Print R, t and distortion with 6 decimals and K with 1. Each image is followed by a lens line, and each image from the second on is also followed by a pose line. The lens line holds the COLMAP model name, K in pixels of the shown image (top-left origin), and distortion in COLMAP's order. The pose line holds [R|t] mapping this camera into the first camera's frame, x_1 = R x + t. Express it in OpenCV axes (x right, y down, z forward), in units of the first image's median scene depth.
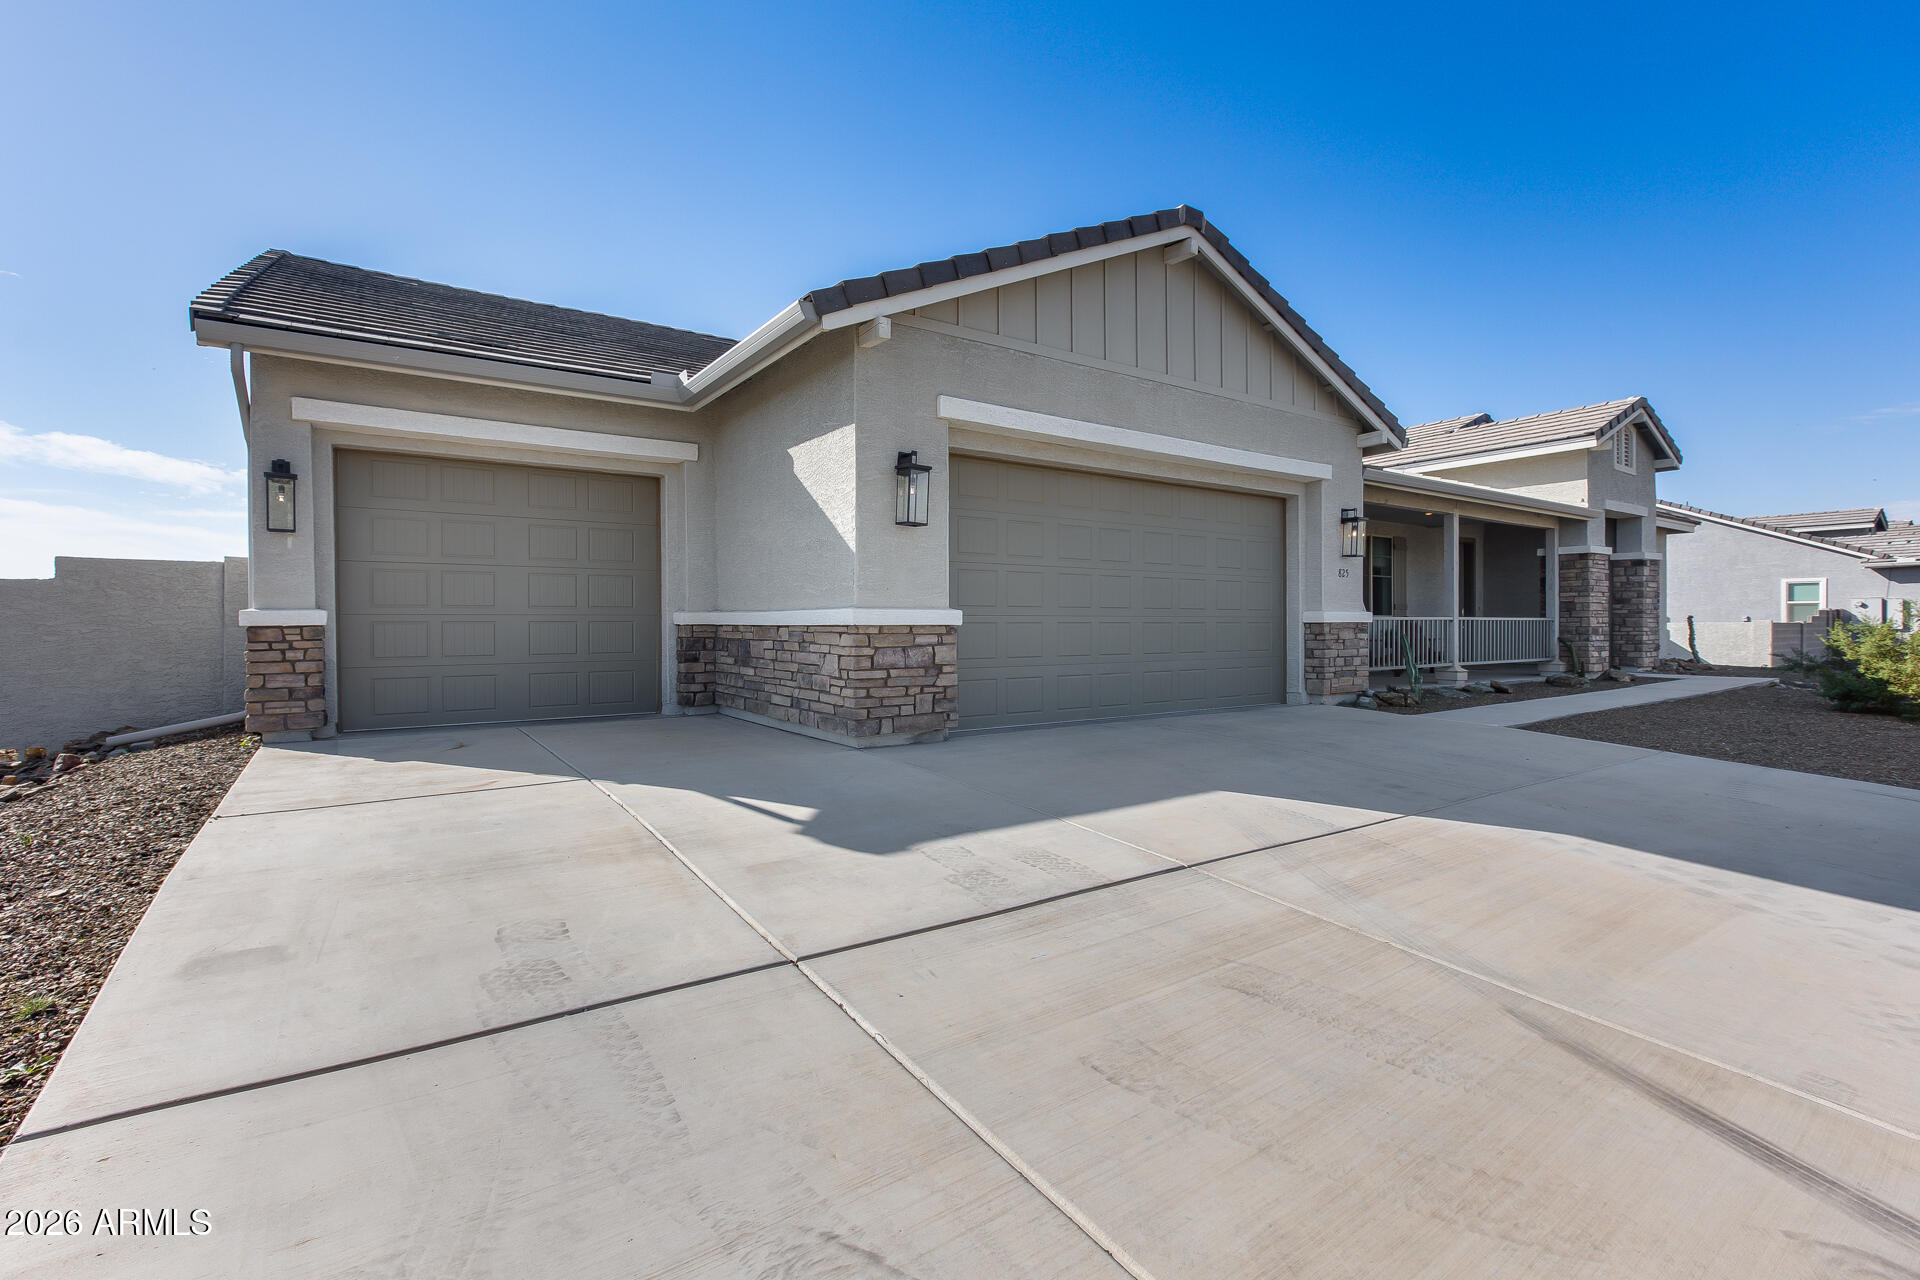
lens RADIAL K [[859.8, 0, 954.1], [0, 859.8, 632.9], [0, 0, 1]] dist [-0.001612, -0.000189]
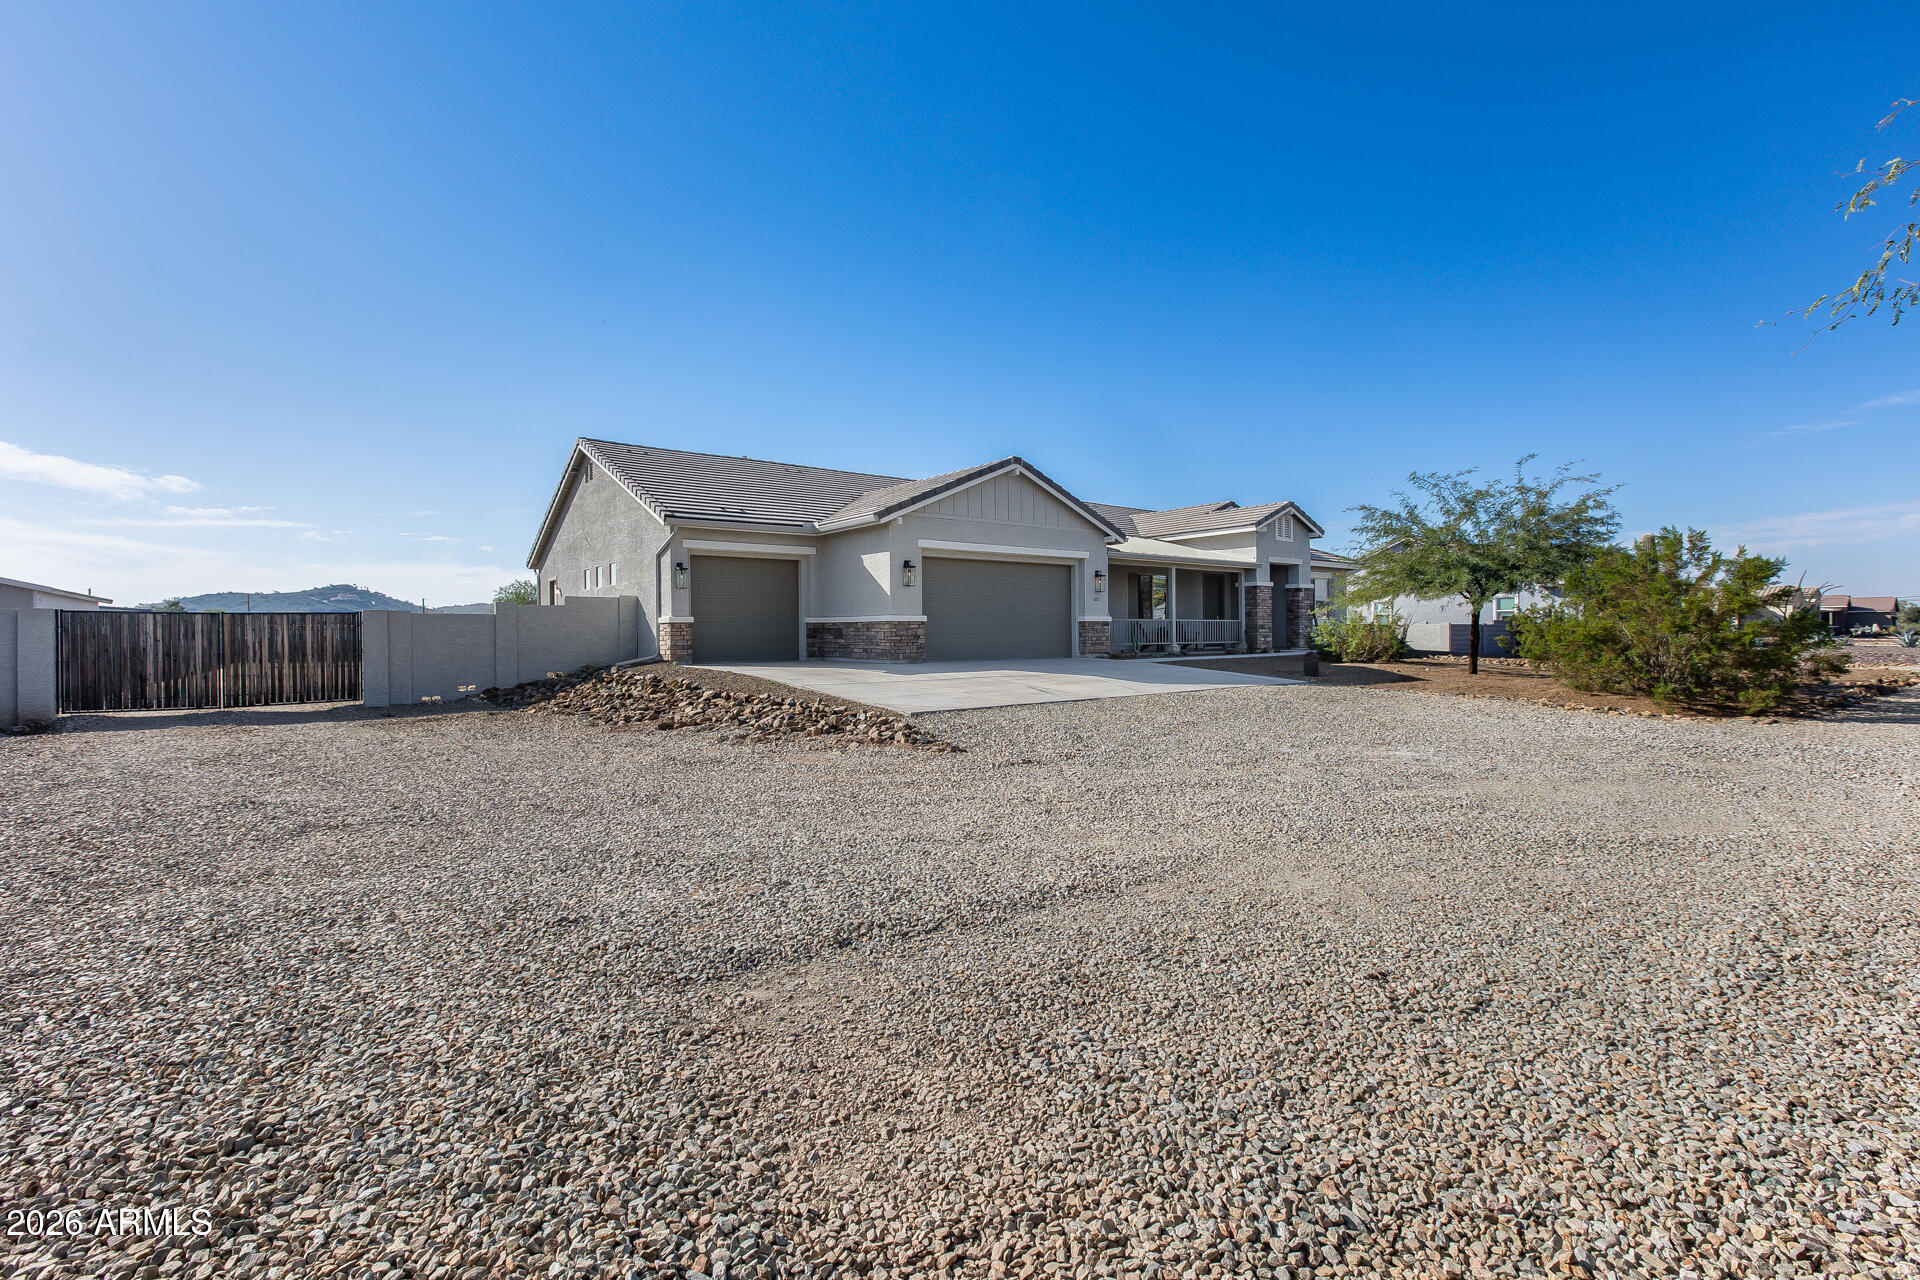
lens RADIAL K [[859.8, 0, 961.6], [0, 859.8, 641.0], [0, 0, 1]] dist [-0.001612, -0.000189]
pose [[0.998594, -0.005175, 0.052752, -0.018526], [0.005302, 0.999983, -0.002269, 0.045276], [-0.052739, 0.002545, 0.998605, -1.306280]]
